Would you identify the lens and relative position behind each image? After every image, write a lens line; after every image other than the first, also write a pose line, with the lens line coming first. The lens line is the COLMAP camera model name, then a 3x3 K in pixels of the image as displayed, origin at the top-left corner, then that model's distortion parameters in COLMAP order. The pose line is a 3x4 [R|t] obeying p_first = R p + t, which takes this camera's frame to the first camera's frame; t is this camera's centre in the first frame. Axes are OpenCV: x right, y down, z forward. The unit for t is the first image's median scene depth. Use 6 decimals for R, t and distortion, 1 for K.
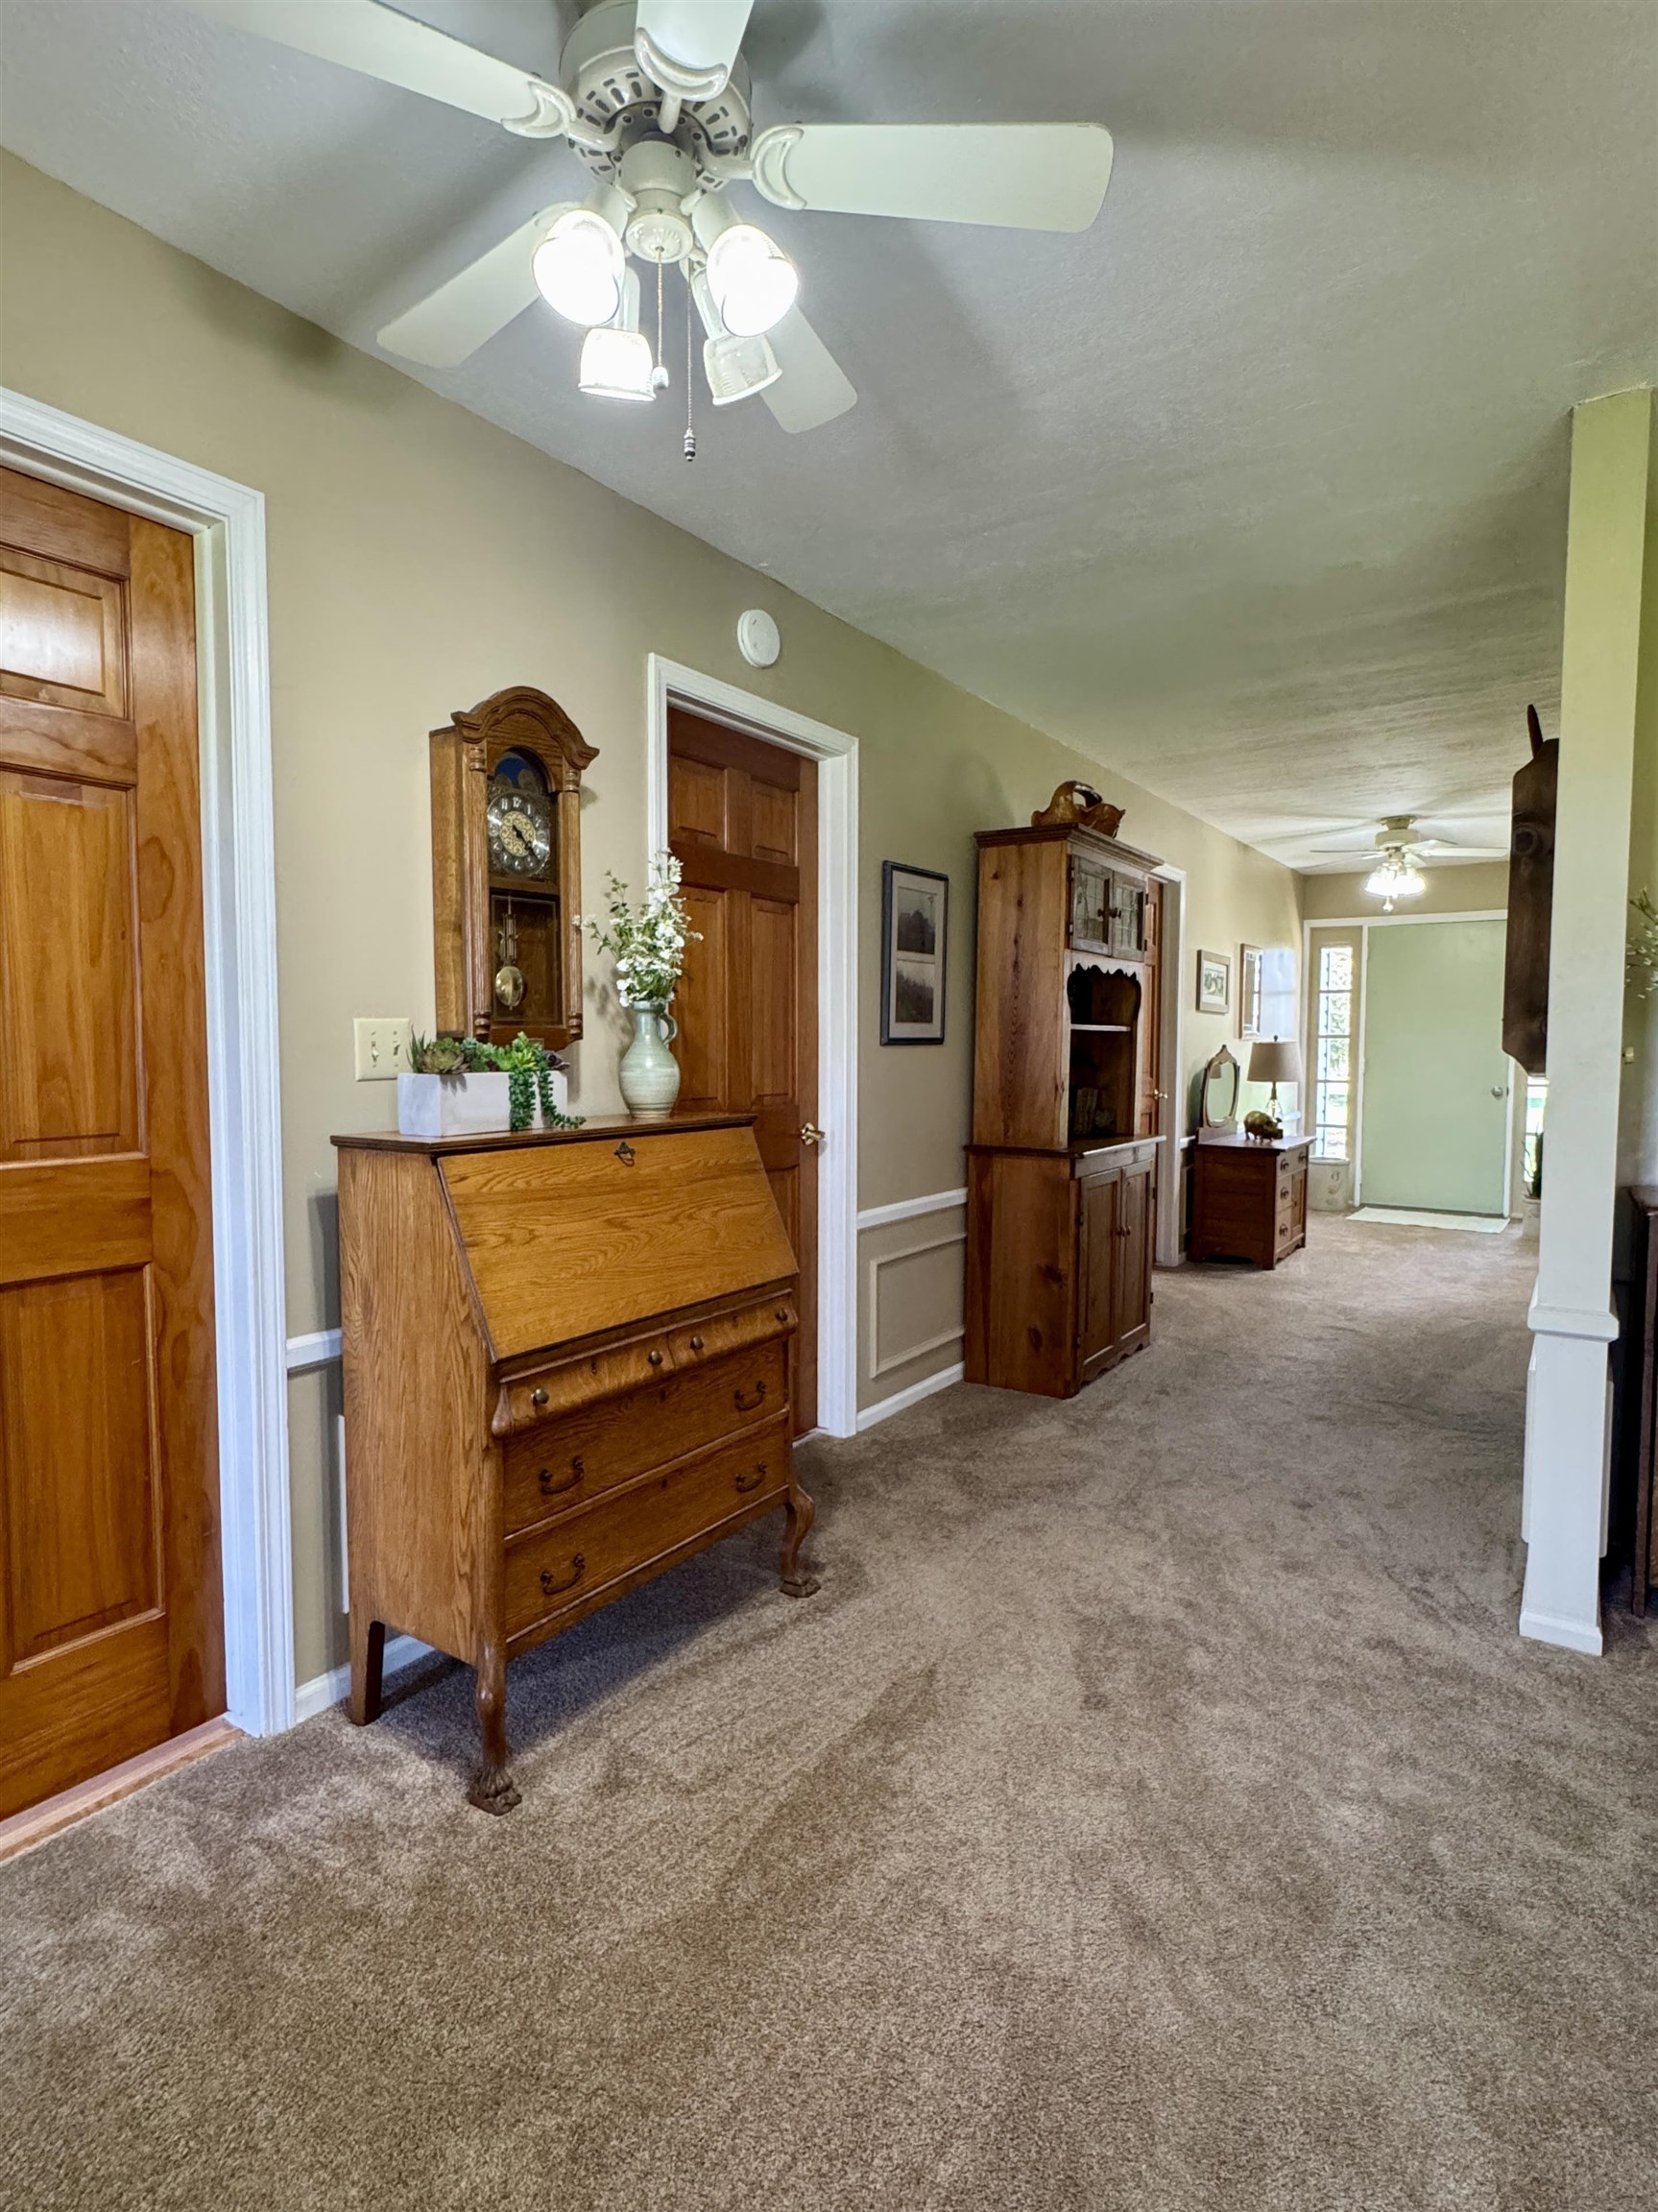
lens RADIAL K [[1125.9, 0, 829.0], [0, 1125.9, 1108.8], [0, 0, 1]] dist [-0.005086, -0.000243]
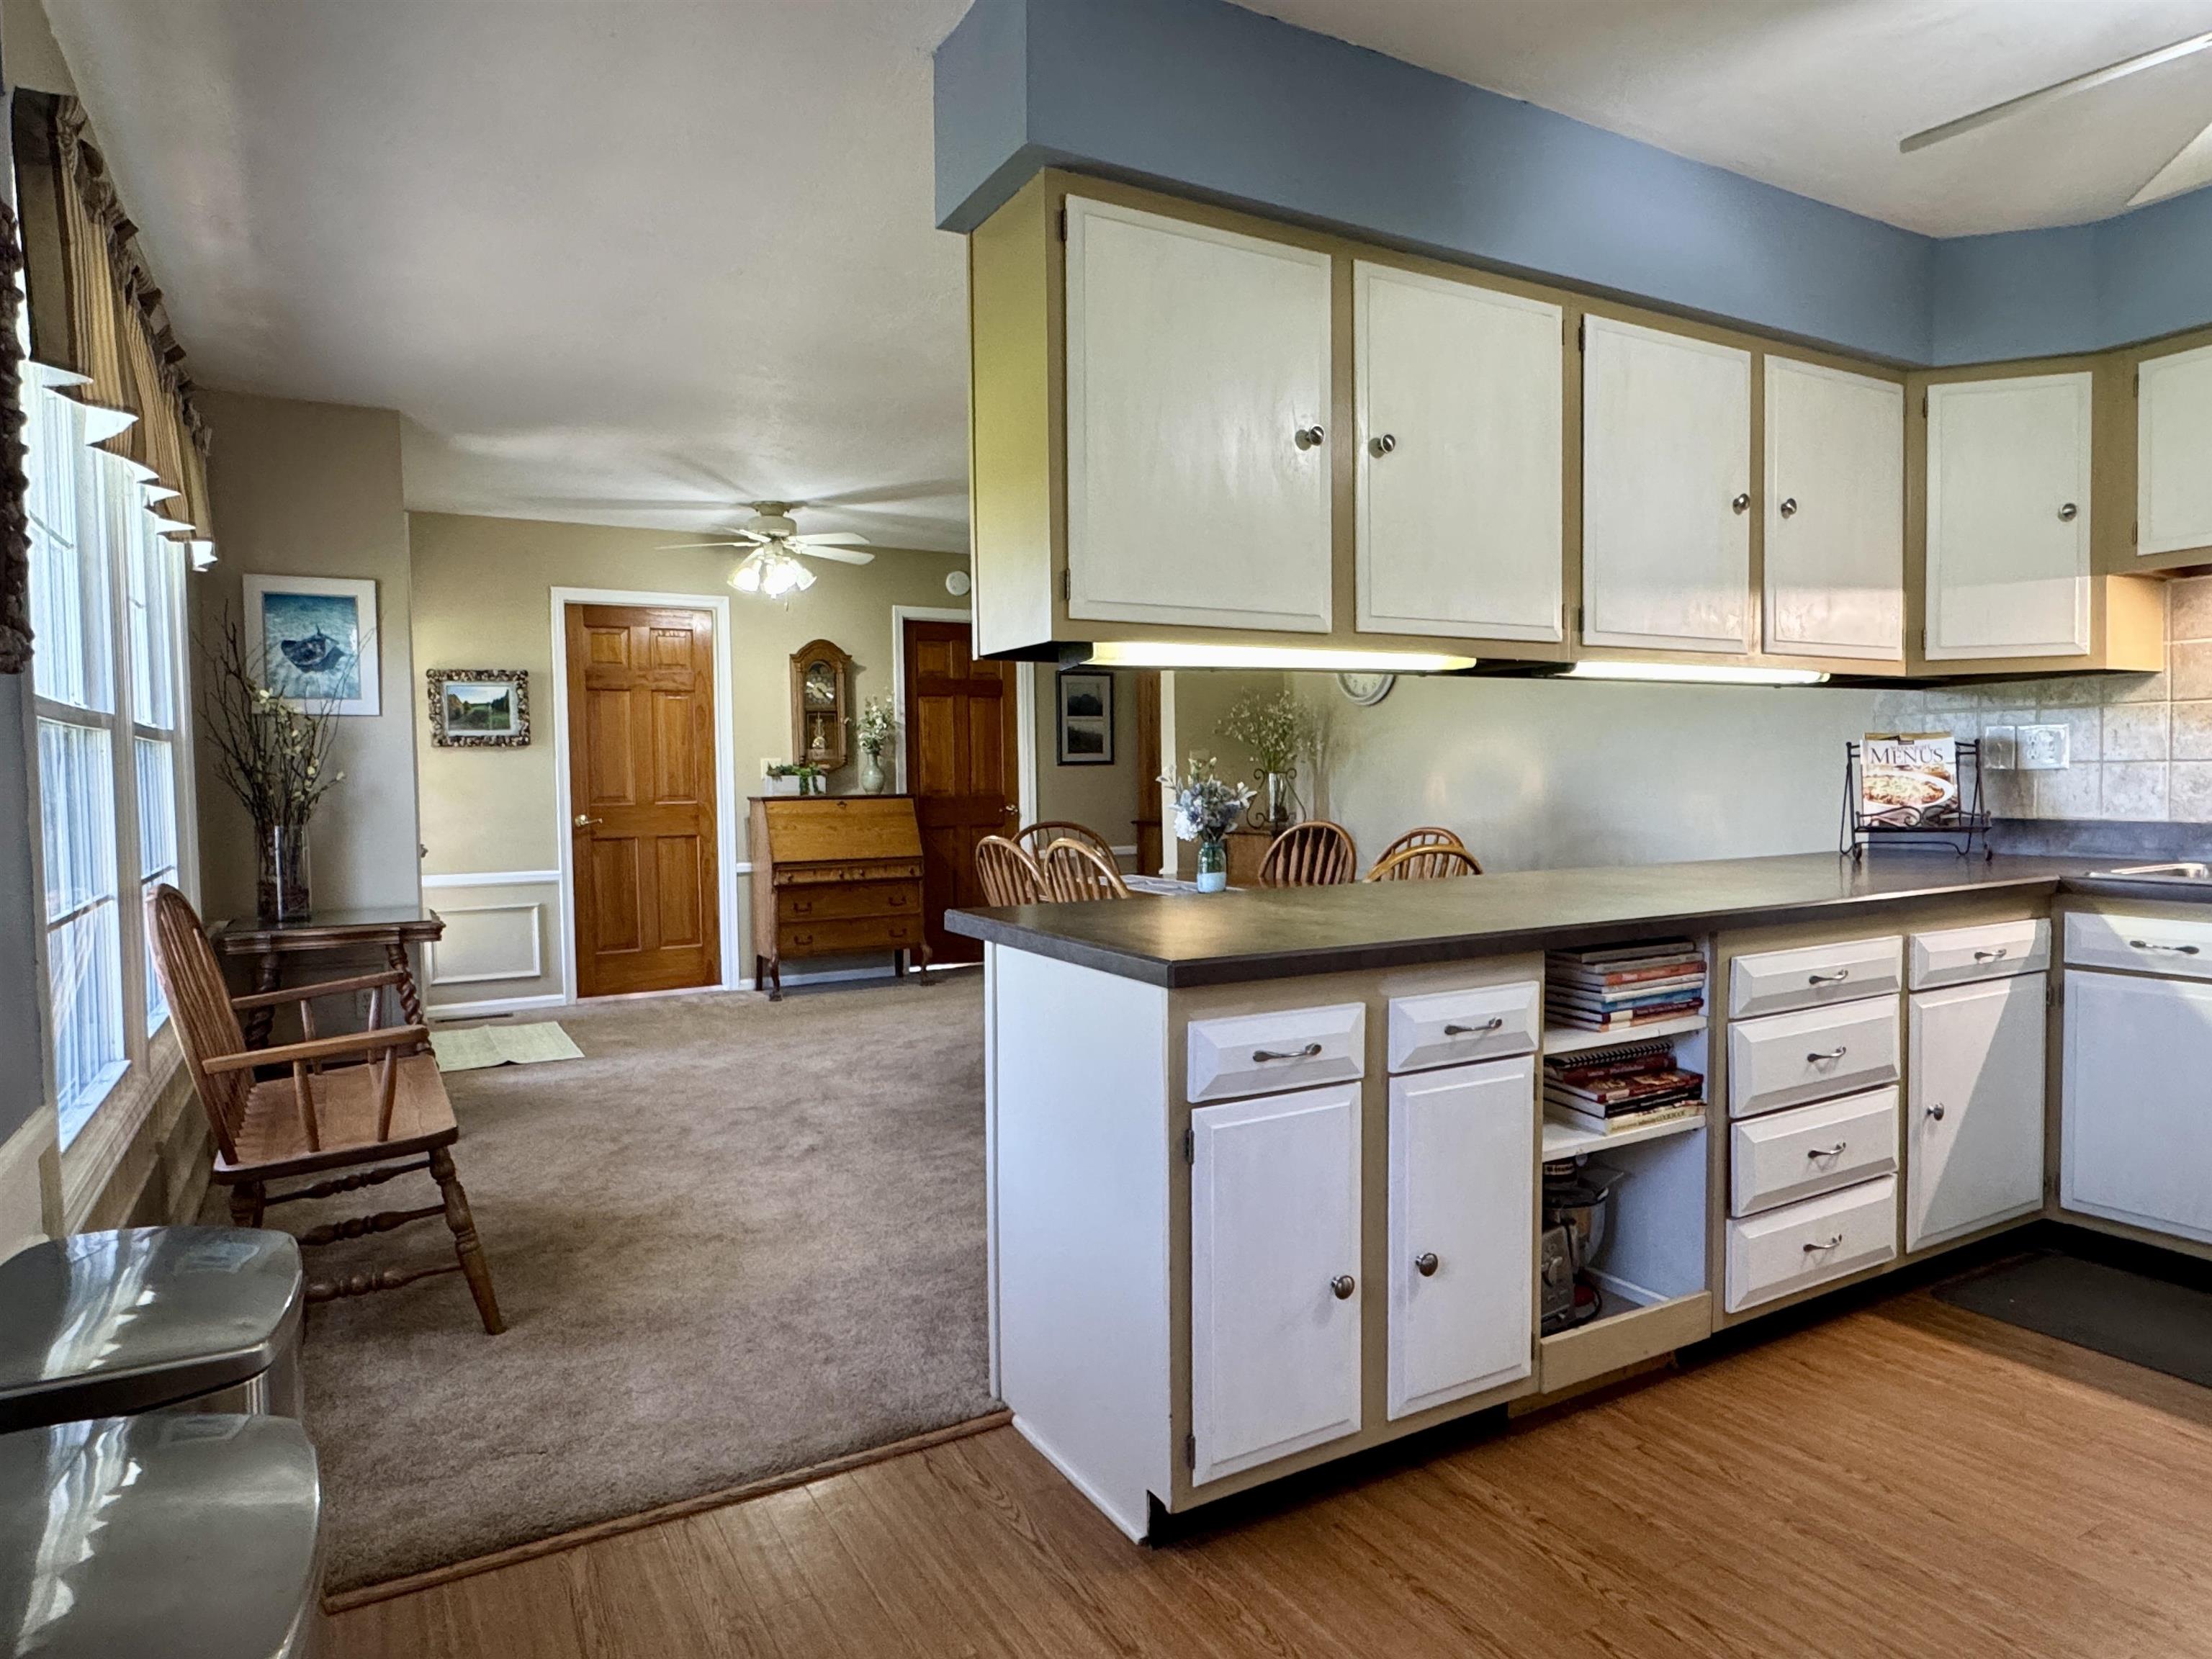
lens RADIAL K [[1330.2, 0, 1109.3], [0, 1330.2, 830.6], [0, 0, 1]] dist [-0.003882, 0.000923]
pose [[0.899977, -0.000492, -0.435937, 1.738130], [-0.006877, 0.999859, -0.015327, 0.140408], [0.435883, 0.016792, 0.899847, -1.577870]]
